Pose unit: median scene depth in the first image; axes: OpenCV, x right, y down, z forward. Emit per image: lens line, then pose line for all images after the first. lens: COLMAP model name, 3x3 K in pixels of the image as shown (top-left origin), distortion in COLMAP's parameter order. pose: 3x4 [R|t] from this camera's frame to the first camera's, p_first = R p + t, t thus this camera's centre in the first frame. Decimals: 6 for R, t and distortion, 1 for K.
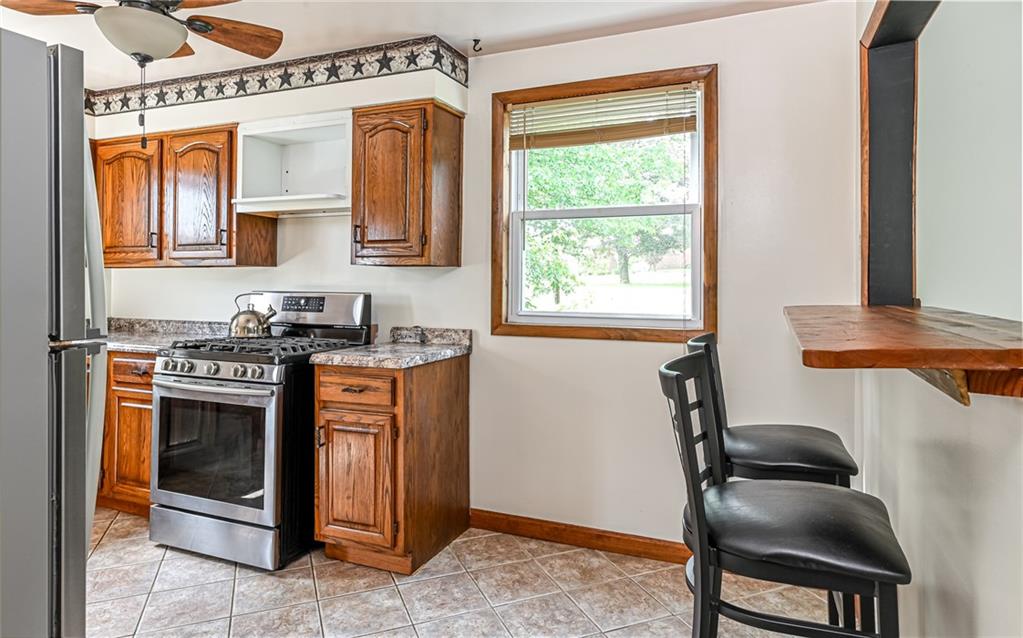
lens RADIAL K [[578.6, 0, 510.7], [0, 578.6, 286.0], [0, 0, 1]] dist [0.004985, 0.000613]
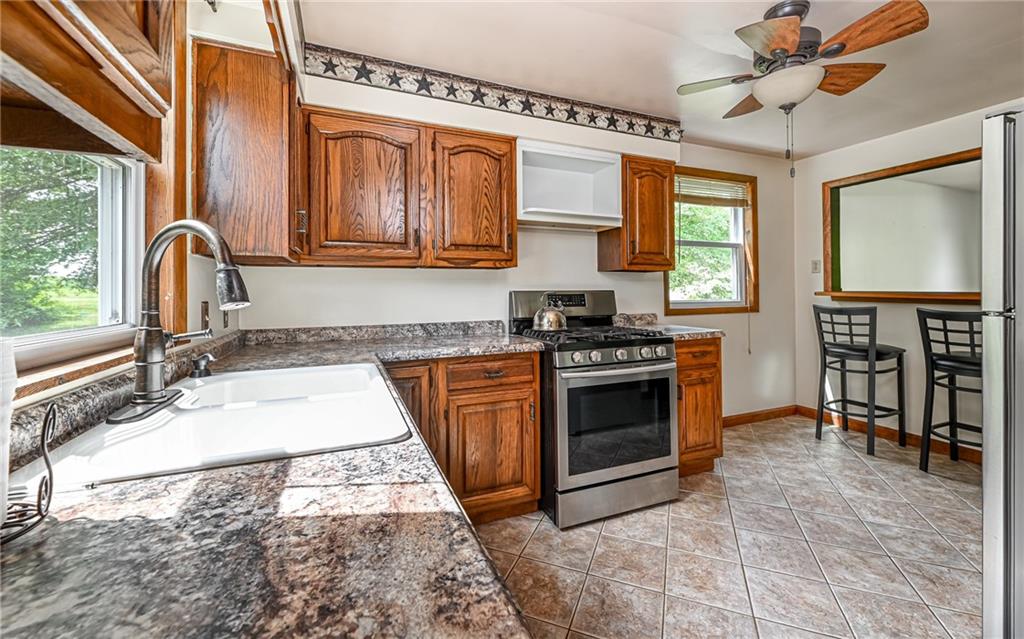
lens RADIAL K [[458.6, 0, 507.4], [0, 458.6, 284.0], [0, 0, 1]] dist [0.016393, 0.000014]
pose [[0.678799, -0.004150, 0.734312, -1.160644], [0.007071, 0.999975, -0.000885, -0.003830], [-0.734290, 0.005793, 0.678811, 0.440576]]
